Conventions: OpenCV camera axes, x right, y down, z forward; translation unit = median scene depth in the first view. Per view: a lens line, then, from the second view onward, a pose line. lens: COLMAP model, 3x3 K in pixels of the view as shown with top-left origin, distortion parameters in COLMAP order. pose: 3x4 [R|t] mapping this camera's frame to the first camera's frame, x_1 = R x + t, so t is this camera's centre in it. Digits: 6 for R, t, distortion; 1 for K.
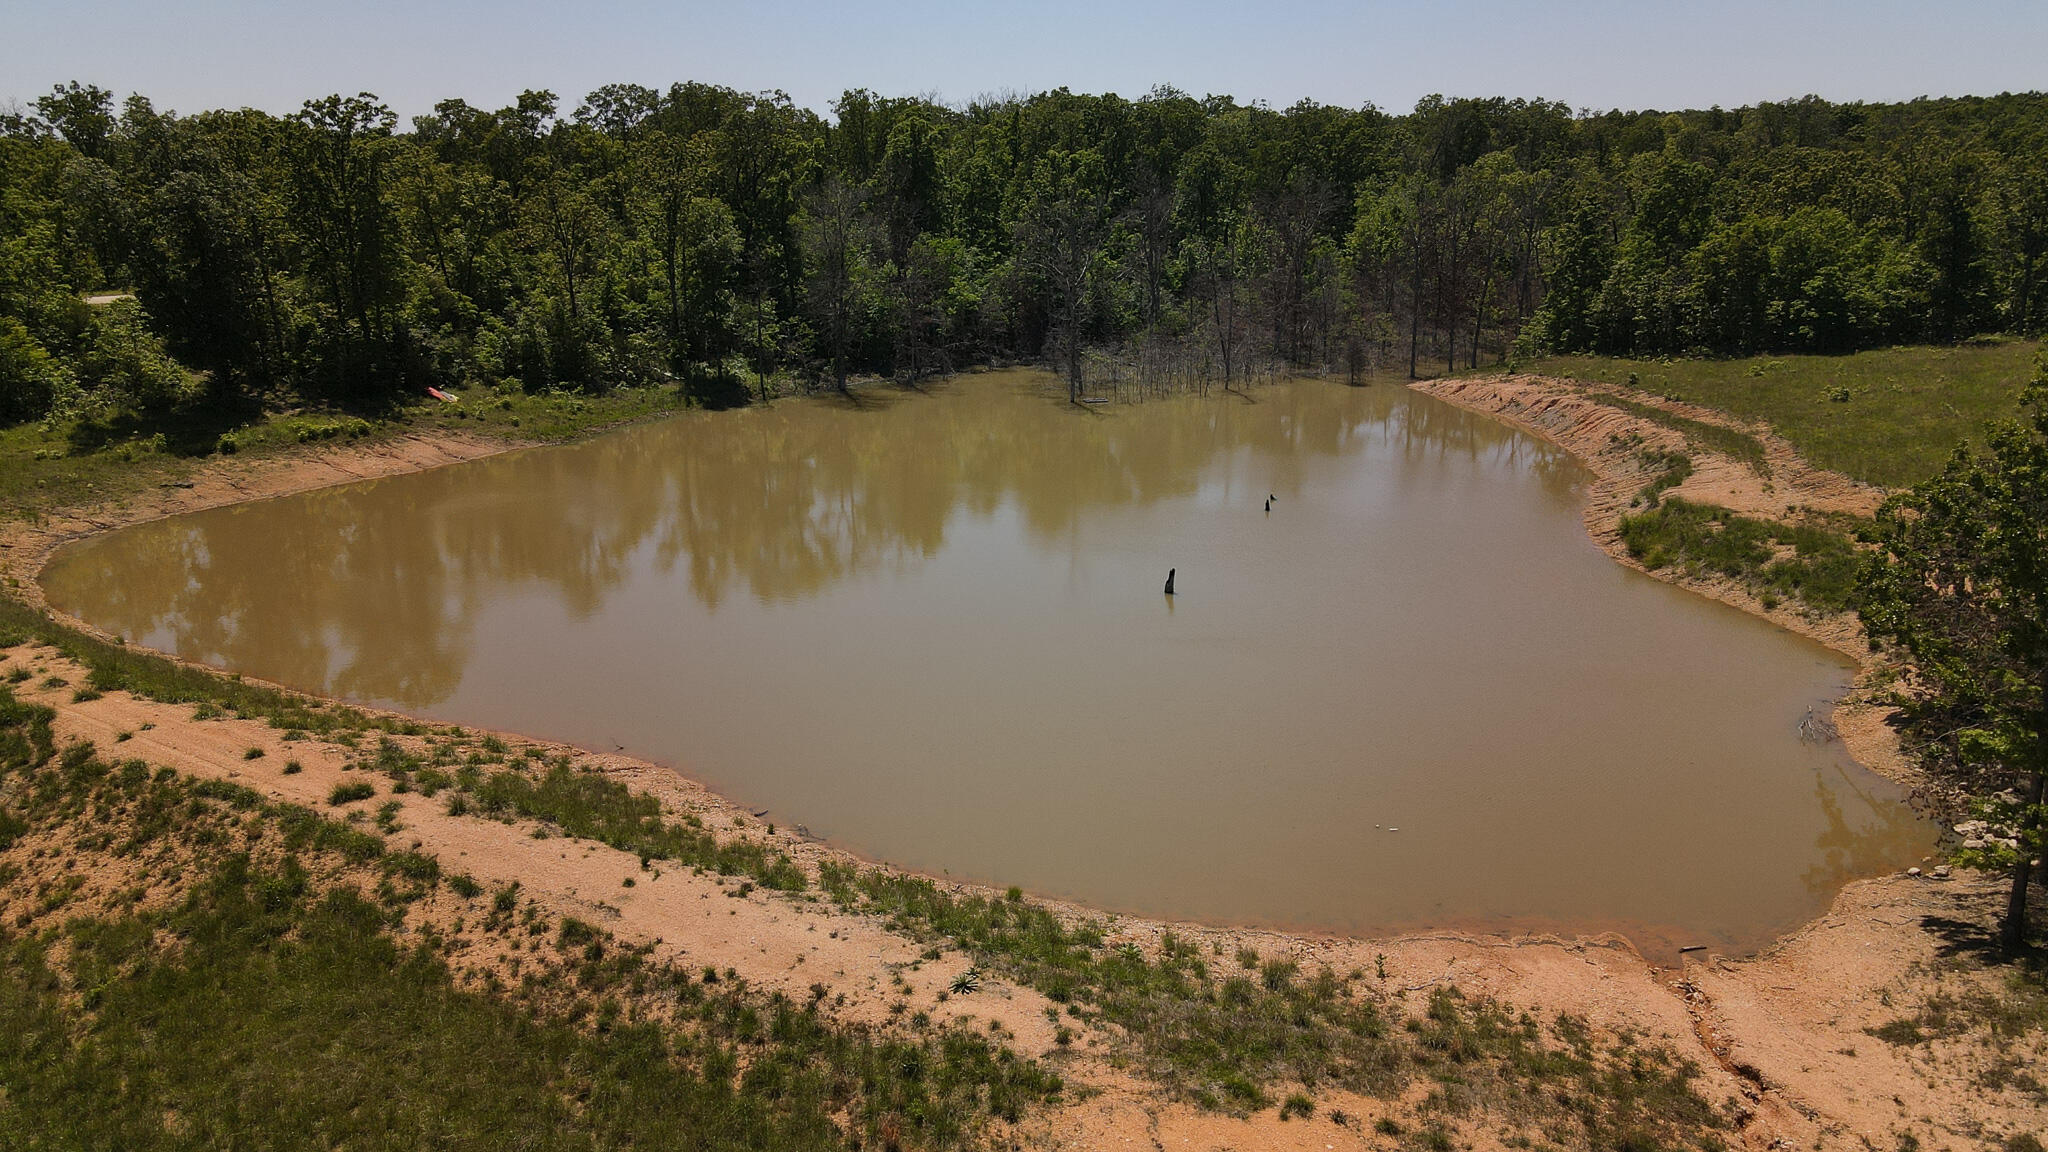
lens RADIAL K [[1508.9, 0, 1022.7], [0, 1508.9, 573.3], [0, 0, 1]] dist [0.023093, 0.003878]
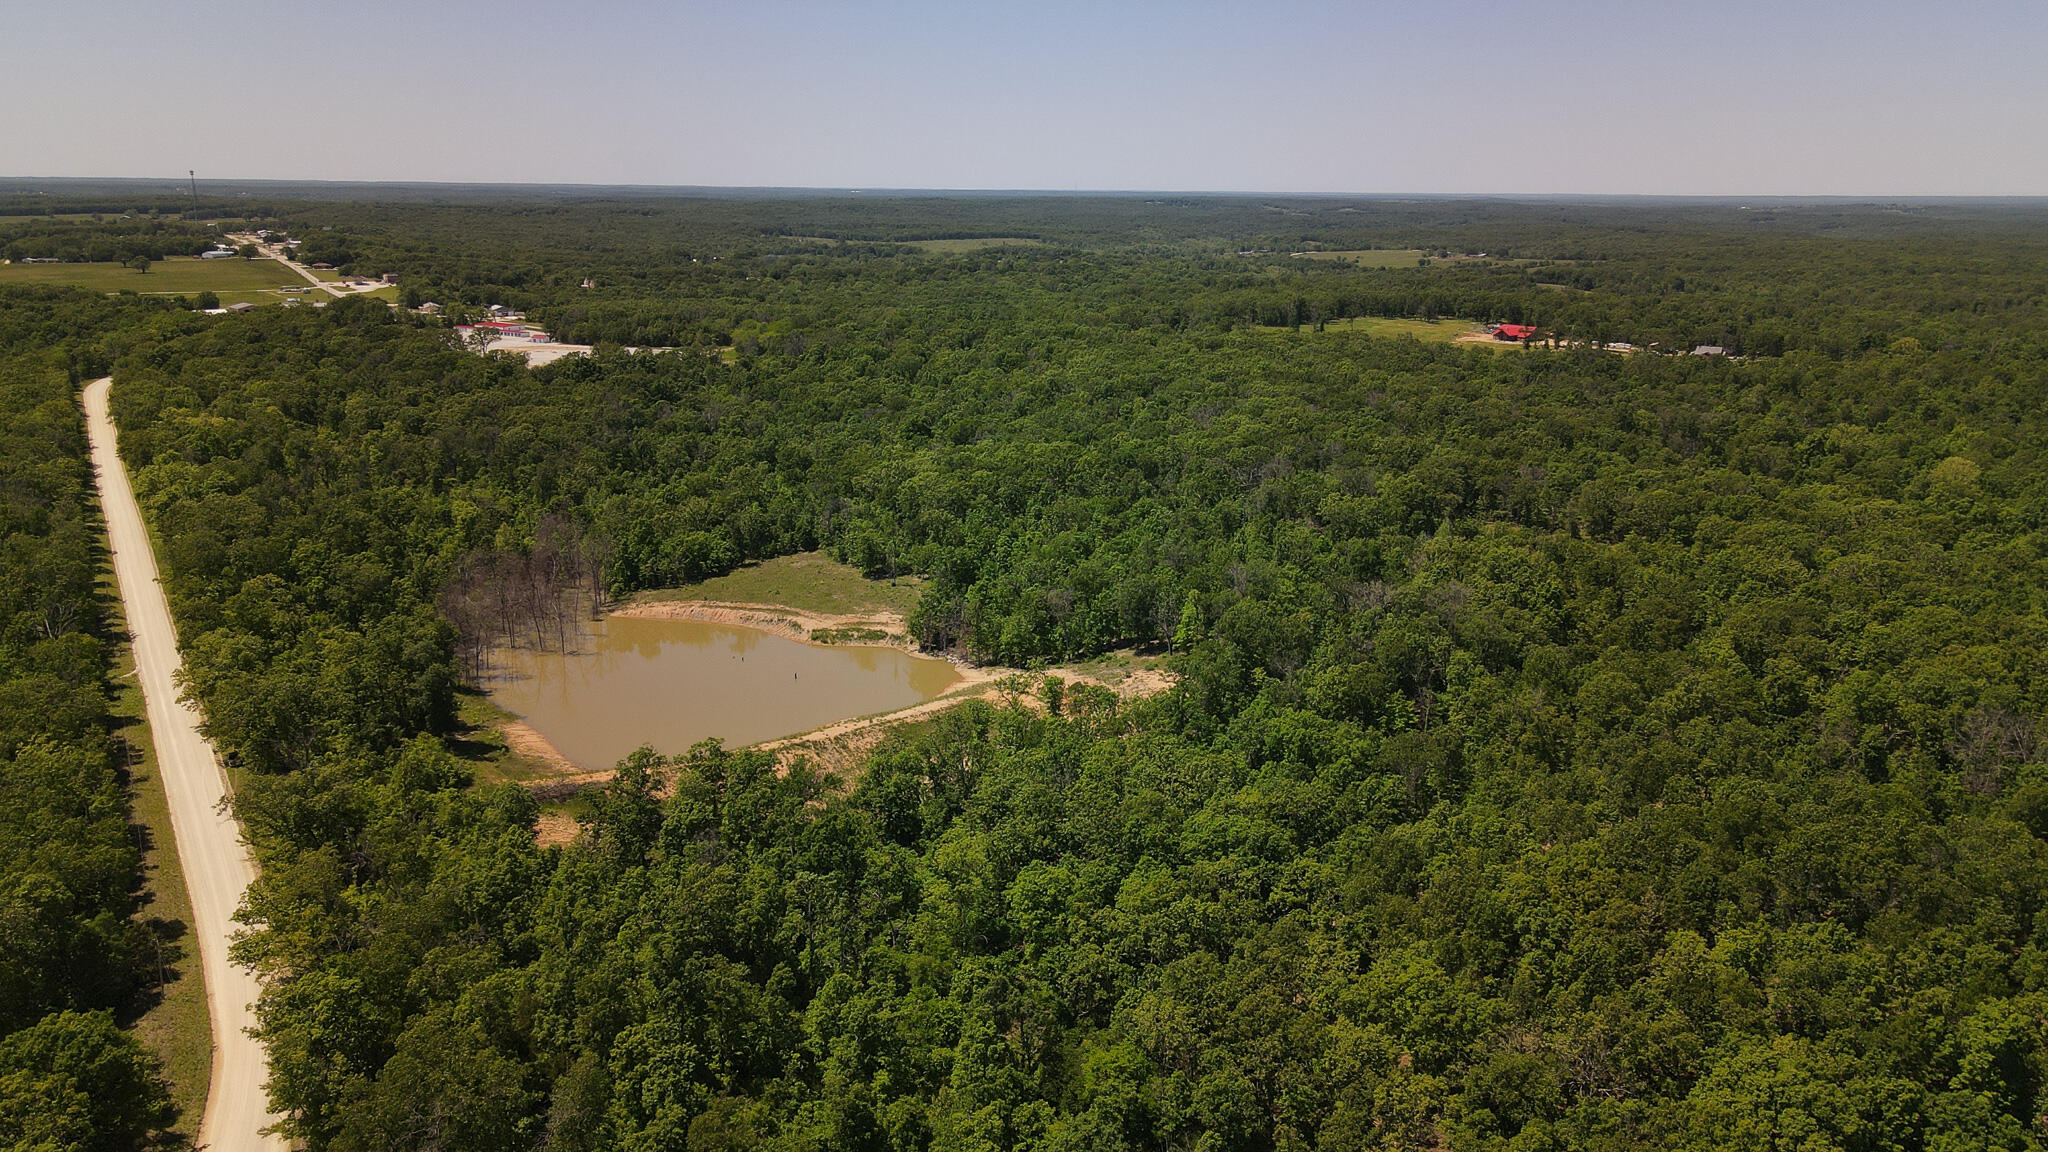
lens RADIAL K [[1508.9, 0, 1022.2], [0, 1508.9, 575.8], [0, 0, 1]] dist [0.023093, 0.003878]
pose [[0.318733, -0.226293, 0.920435, -2.275852], [0.246503, 0.957458, 0.150034, -0.476938], [-0.915230, 0.179069, 0.360955, -0.771797]]
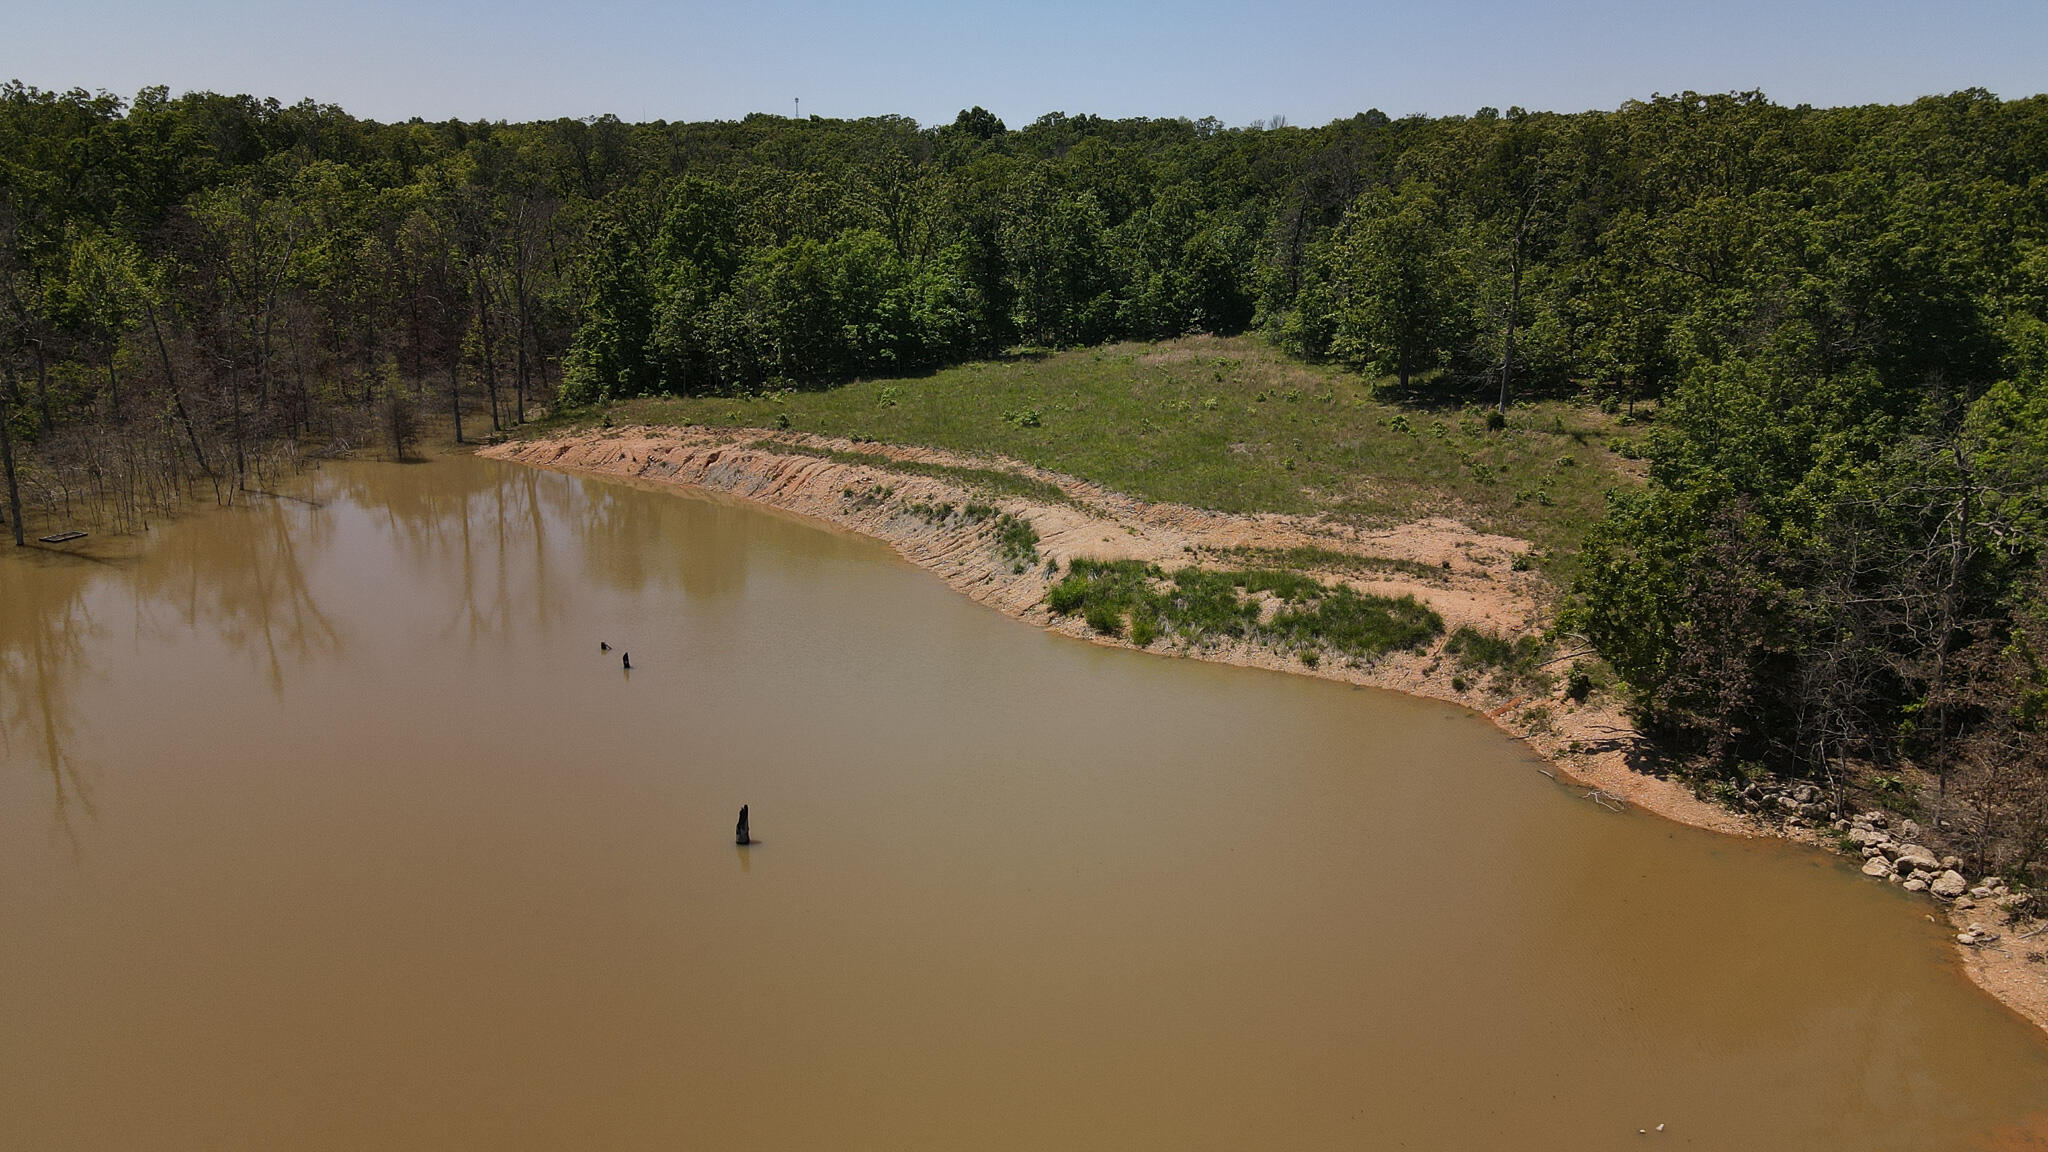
lens RADIAL K [[1508.9, 0, 1022.6], [0, 1508.9, 576.2], [0, 0, 1]] dist [0.023093, 0.003878]
pose [[0.656017, -0.180410, 0.732867, -0.171517], [0.184520, 0.979882, 0.076047, -0.077931], [-0.731843, 0.085340, 0.676109, 0.291105]]
